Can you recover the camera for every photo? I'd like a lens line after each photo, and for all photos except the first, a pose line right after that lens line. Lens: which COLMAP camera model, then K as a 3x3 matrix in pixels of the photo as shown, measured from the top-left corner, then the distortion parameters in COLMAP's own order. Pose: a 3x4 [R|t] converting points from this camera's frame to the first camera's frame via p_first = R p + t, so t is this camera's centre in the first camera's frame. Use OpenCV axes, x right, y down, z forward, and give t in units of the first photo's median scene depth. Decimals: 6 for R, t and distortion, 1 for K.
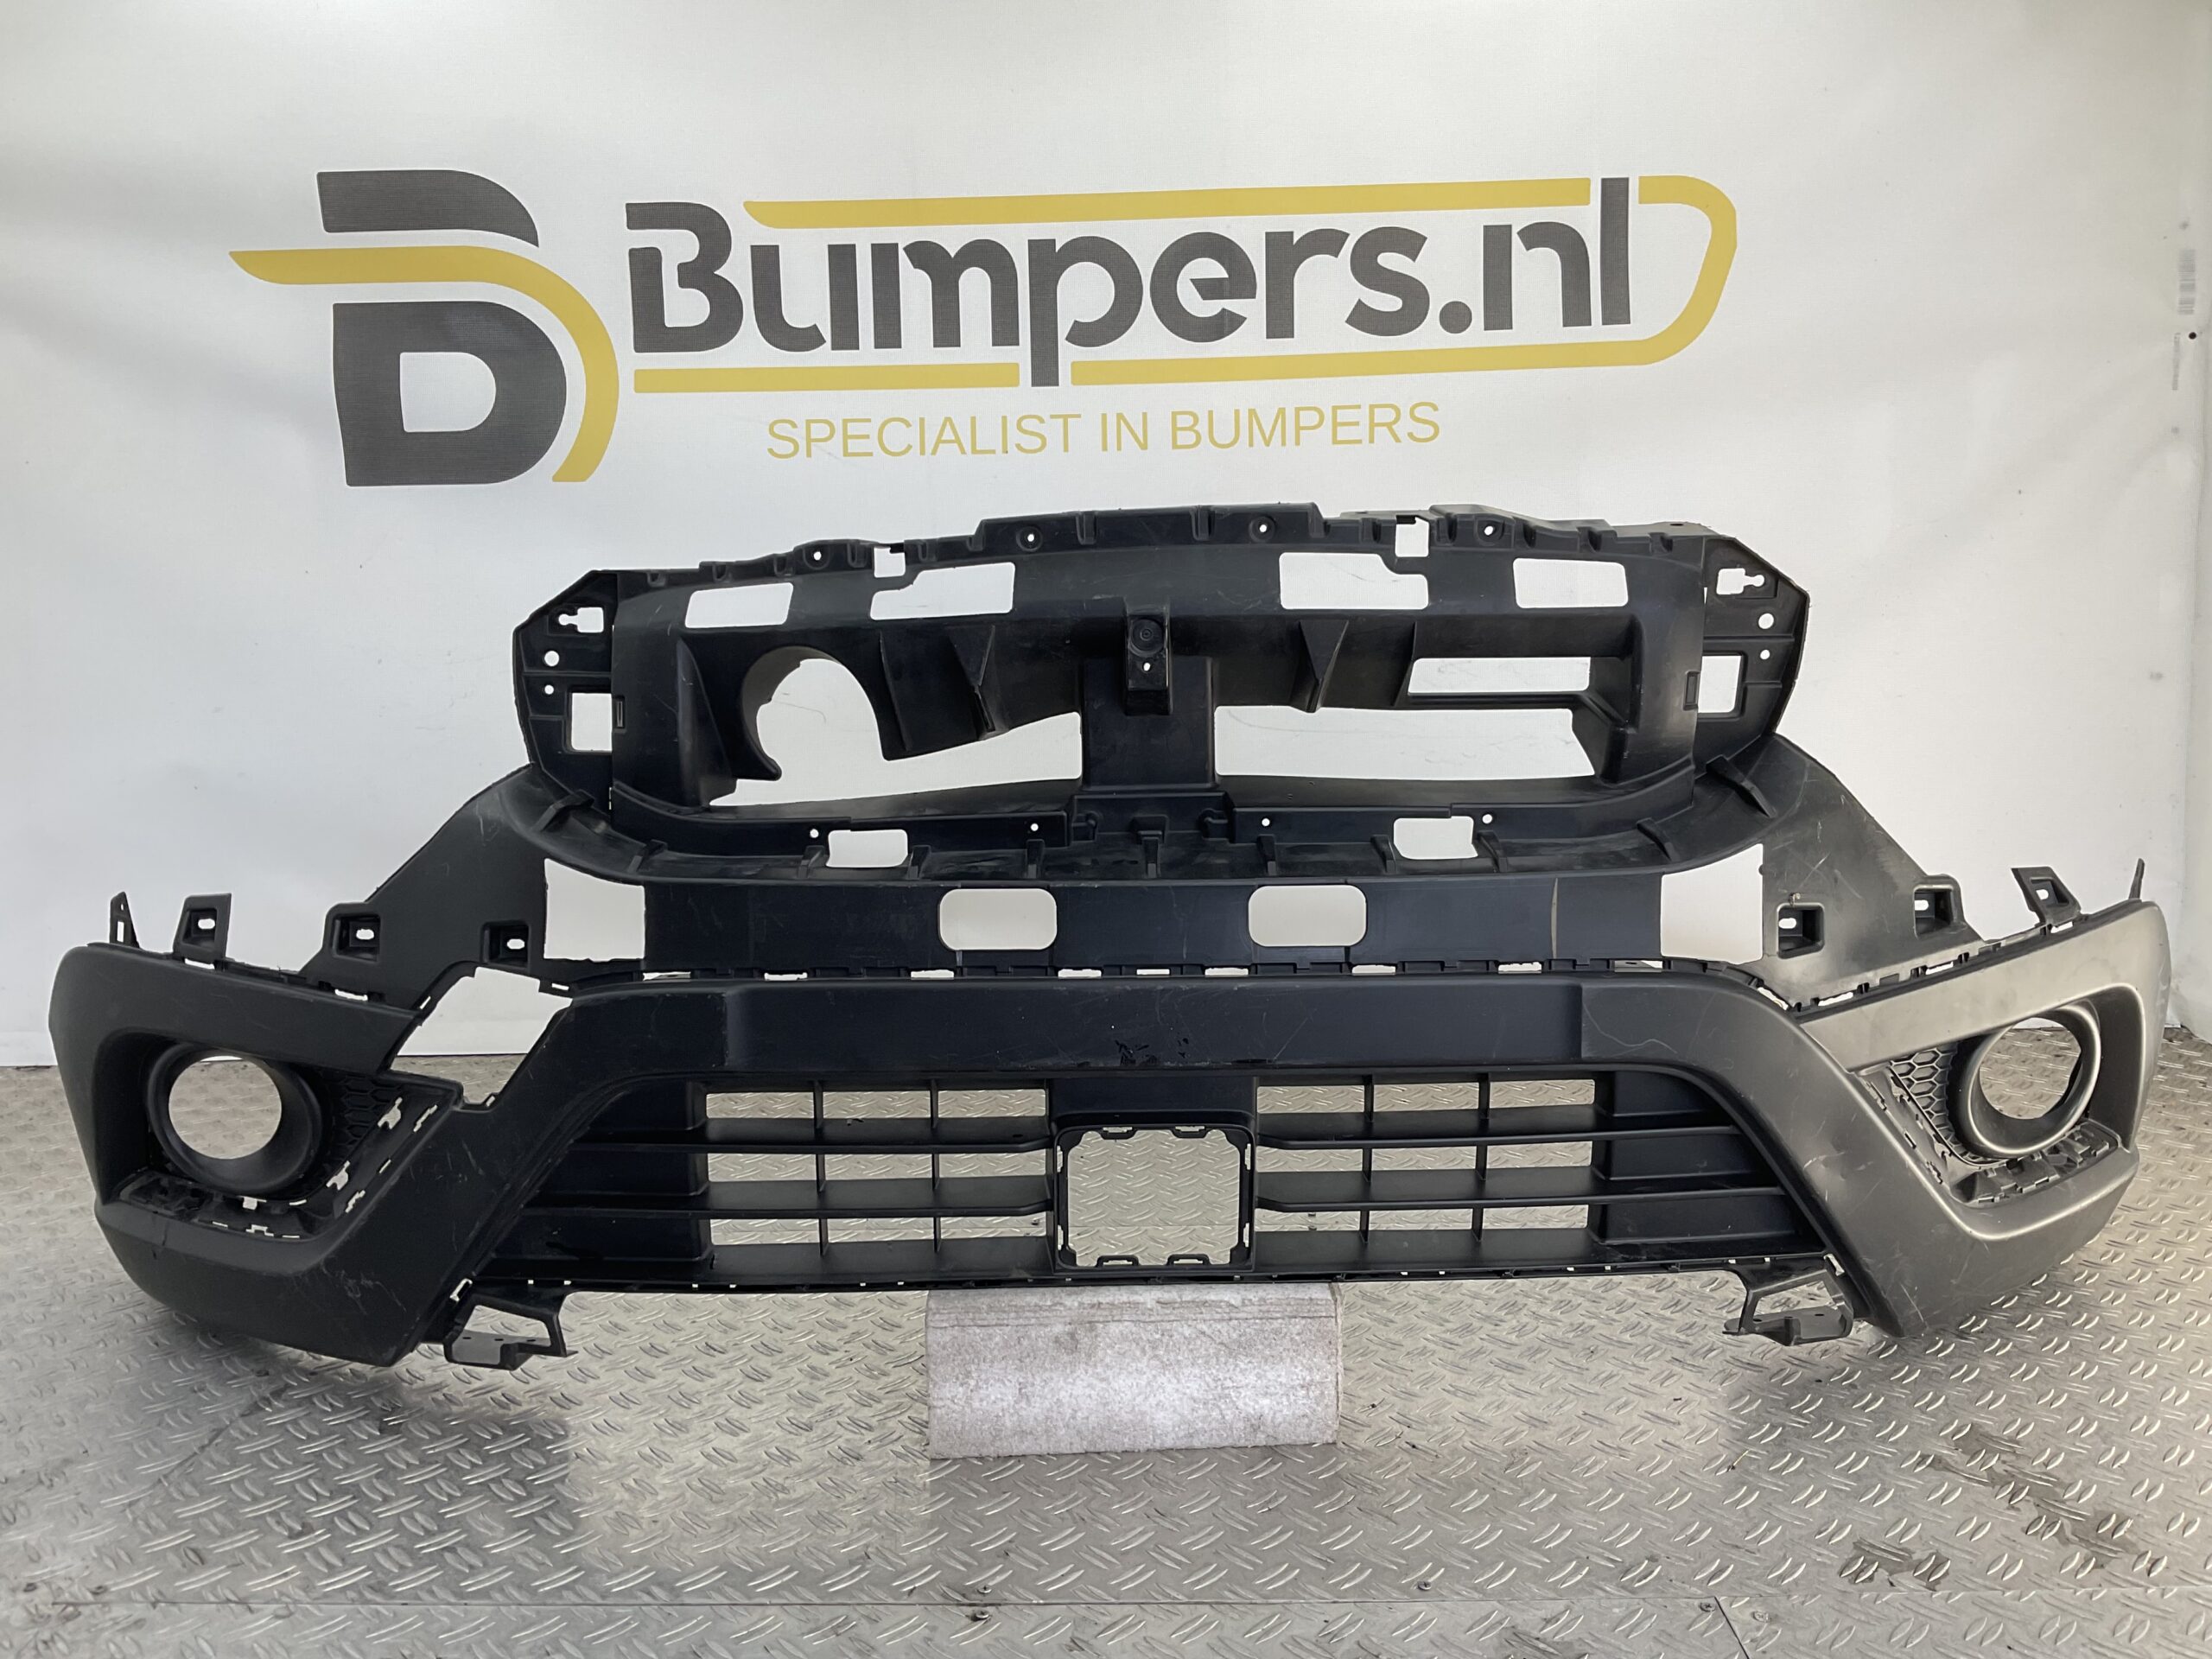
lens RADIAL K [[1878.1, 0, 1099.6], [0, 1878.1, 841.3], [0, 0, 1]] dist [0.061413, -0.085510]
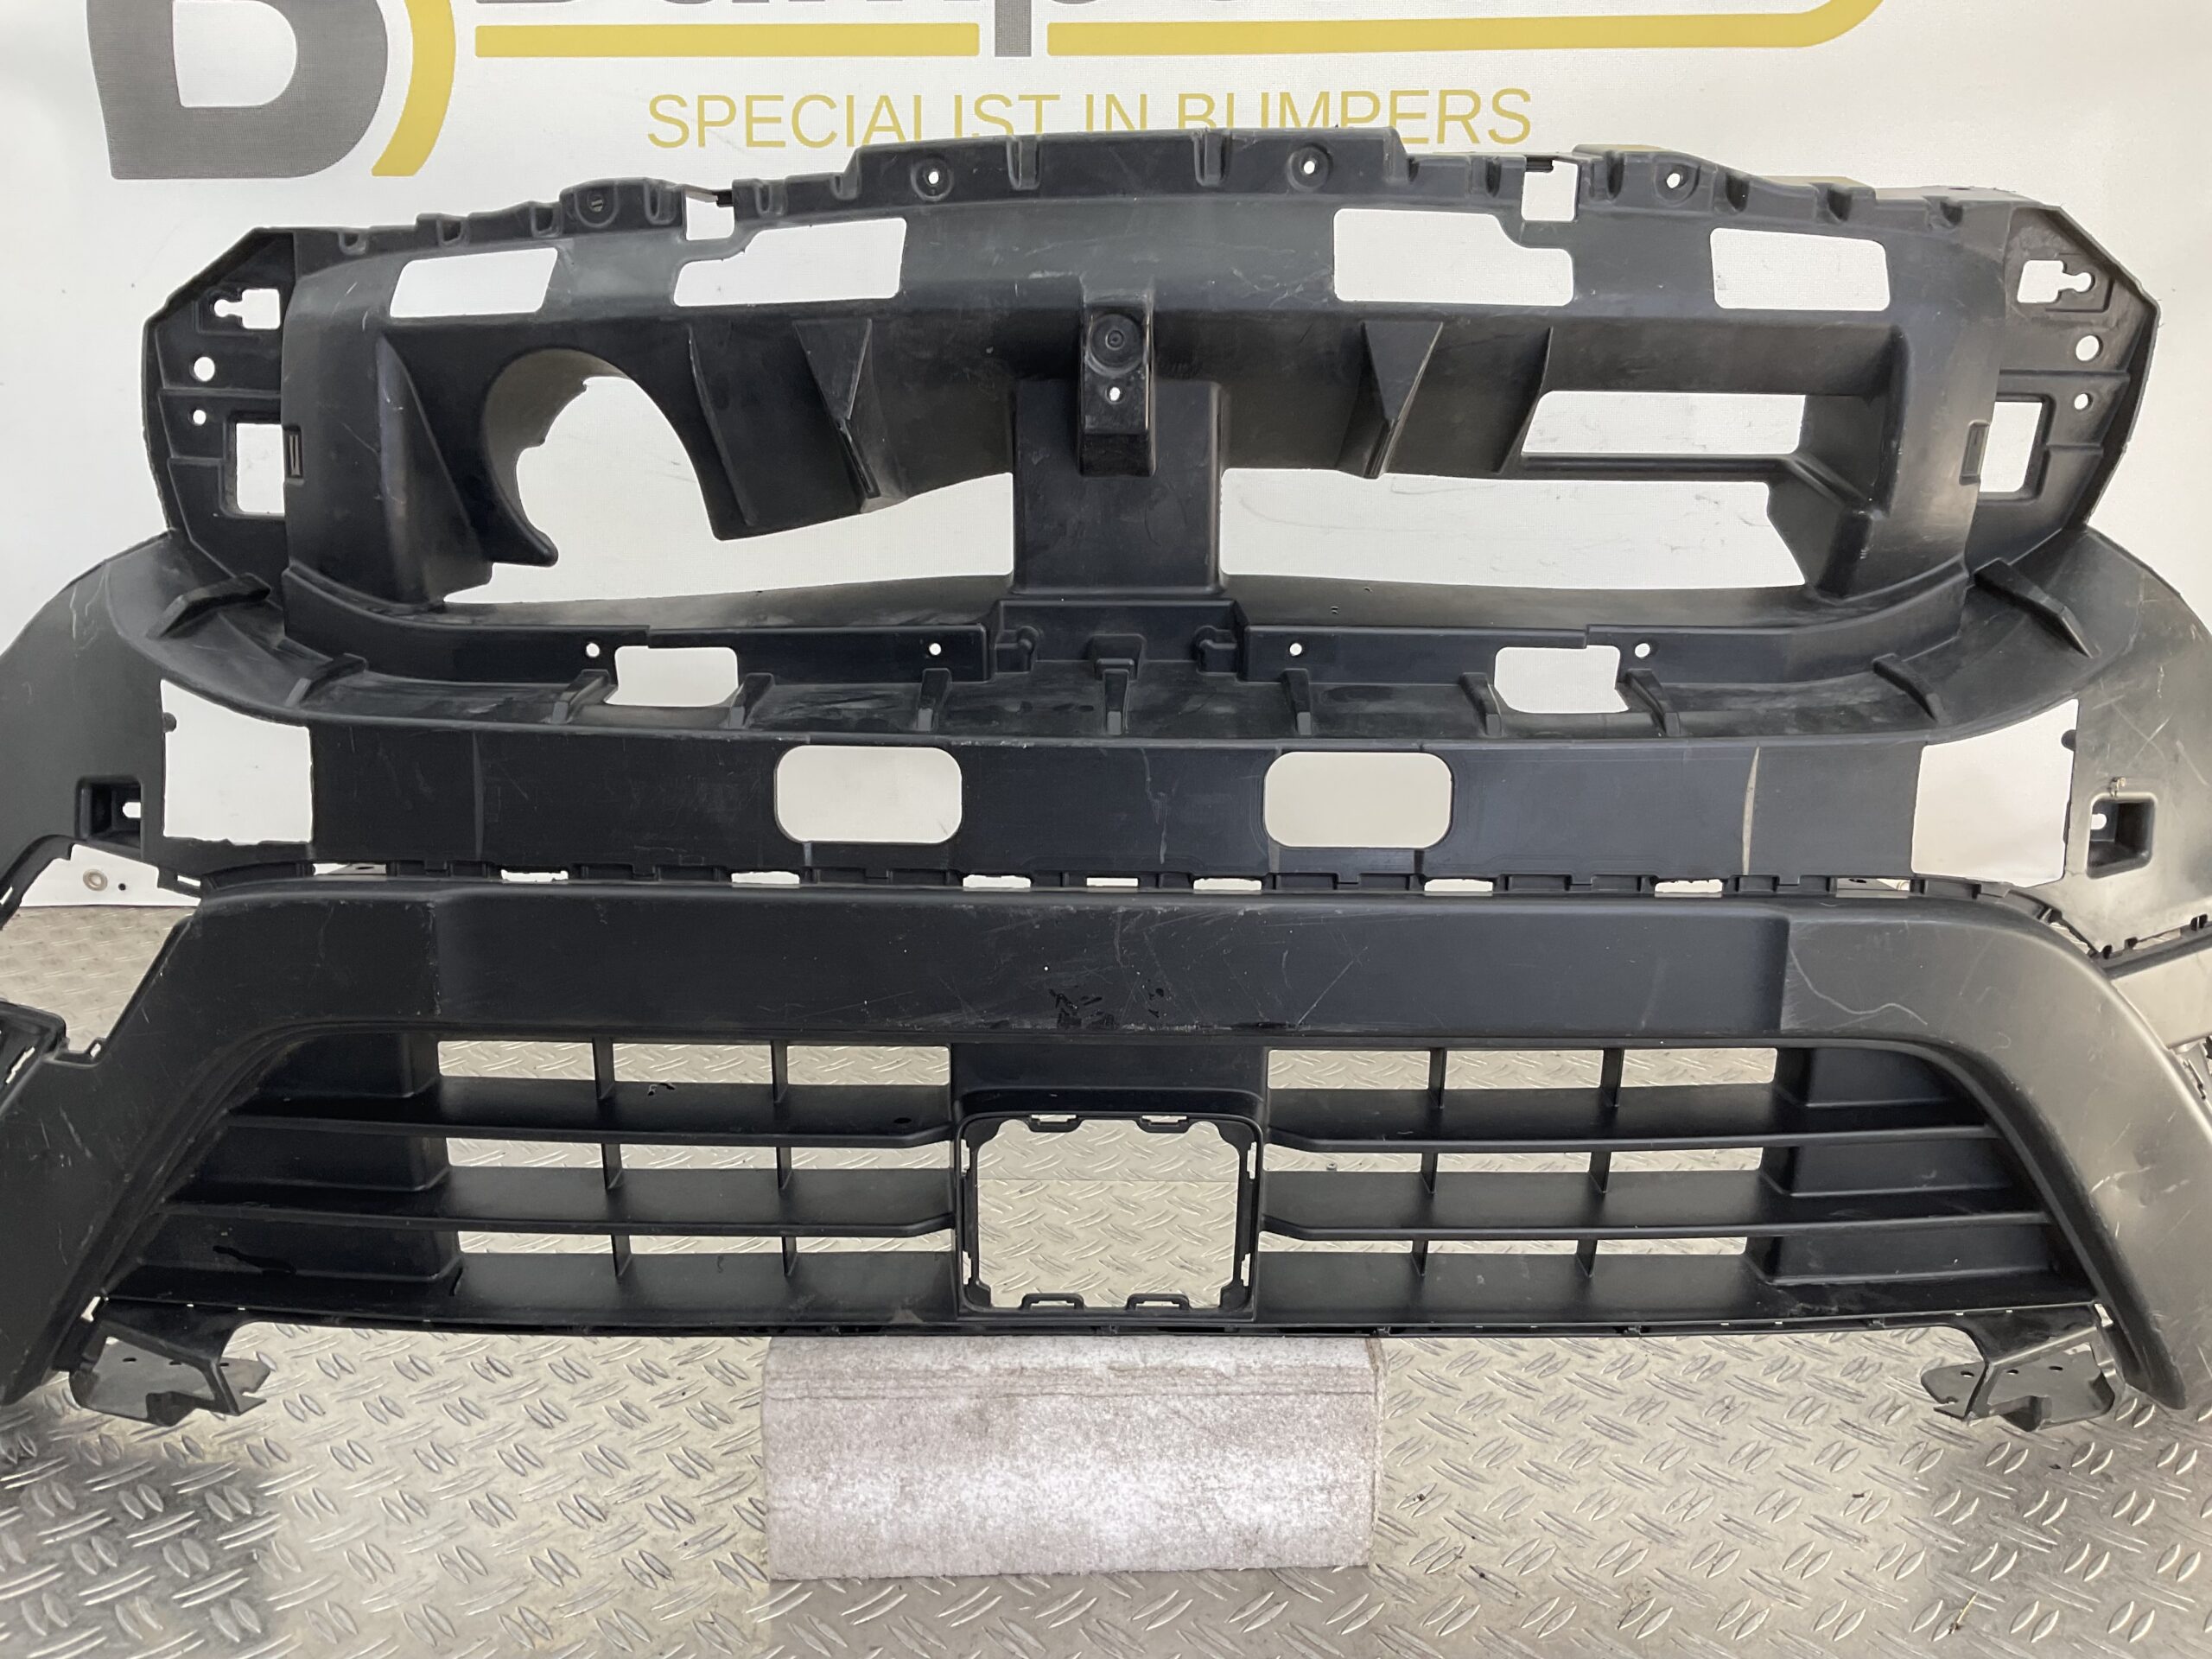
lens RADIAL K [[1878.1, 0, 1095.2], [0, 1878.1, 859.5], [0, 0, 1]] dist [0.061413, -0.085510]
pose [[0.999737, 0.022669, -0.003362, 0.023382], [-0.022169, 0.993827, 0.108702, -0.006931], [0.005805, -0.108599, 0.994069, 0.348442]]
